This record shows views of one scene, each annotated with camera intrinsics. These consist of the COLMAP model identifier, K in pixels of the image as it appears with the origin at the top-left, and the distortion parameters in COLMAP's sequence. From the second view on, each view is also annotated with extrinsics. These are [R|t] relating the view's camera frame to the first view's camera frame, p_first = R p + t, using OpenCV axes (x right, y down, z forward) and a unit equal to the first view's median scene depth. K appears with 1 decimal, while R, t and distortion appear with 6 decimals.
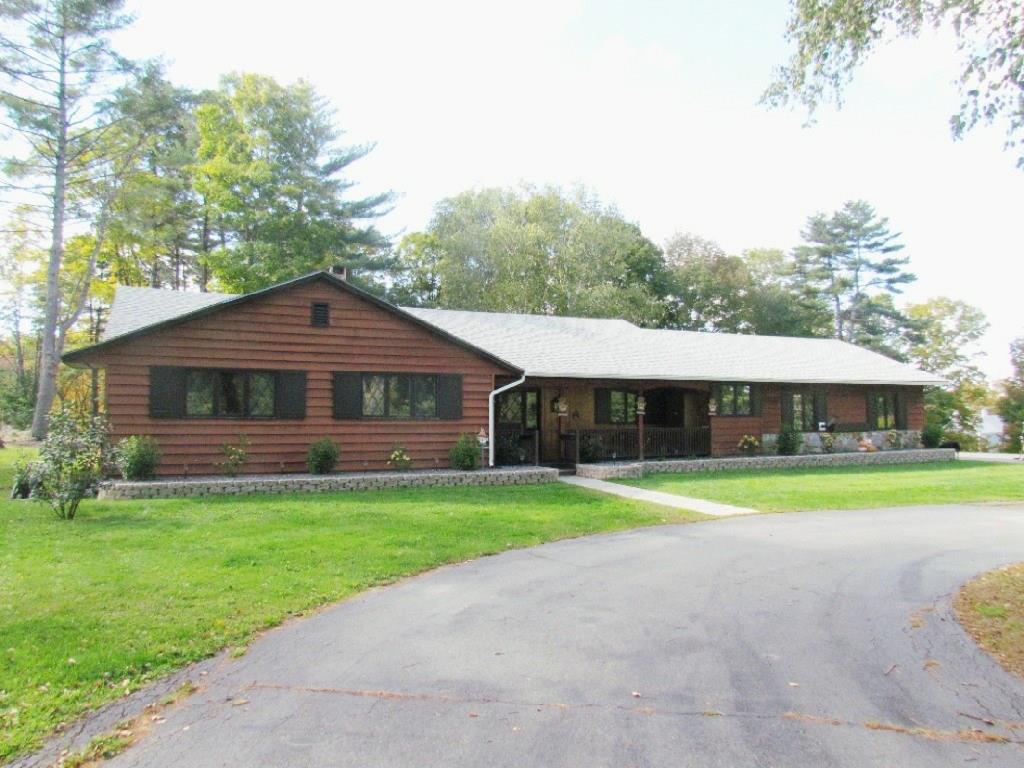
lens RADIAL K [[734.8, 0, 514.5], [0, 734.8, 377.9], [0, 0, 1]] dist [-0.009689, 0.001173]
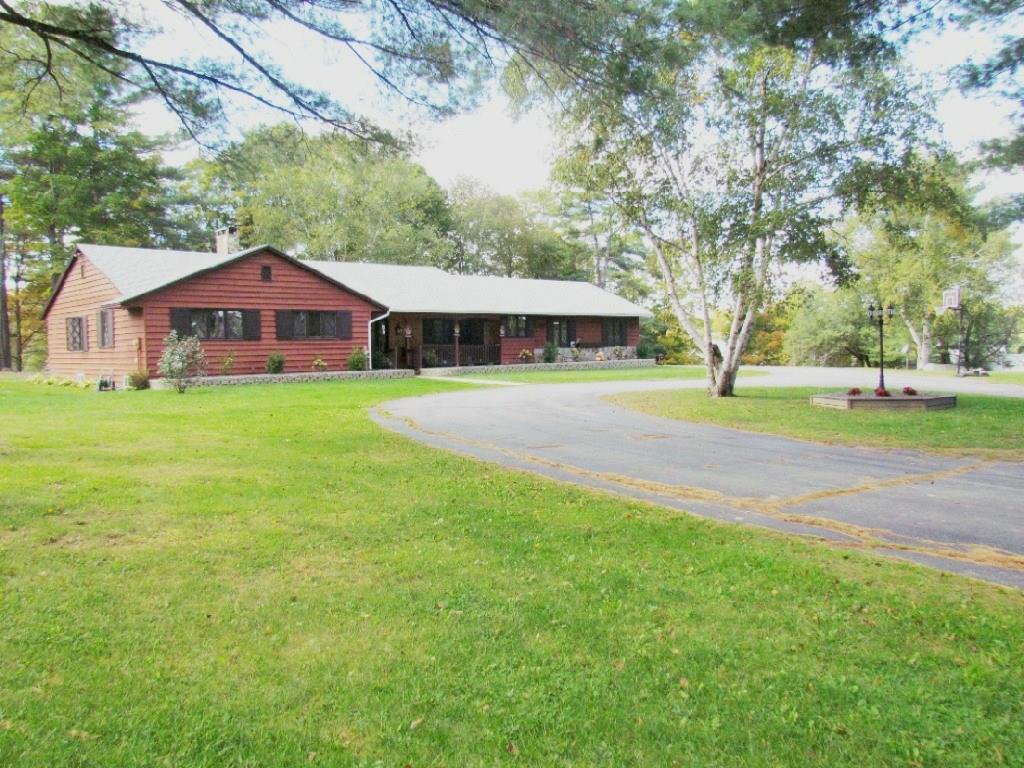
lens RADIAL K [[753.3, 0, 509.8], [0, 753.3, 386.8], [0, 0, 1]] dist [-0.088512, -0.001059]
pose [[0.956637, -0.029919, 0.289742, -0.173740], [-0.001240, 0.994283, 0.106765, -0.011597], [-0.291280, -0.102495, 0.951131, -0.502927]]
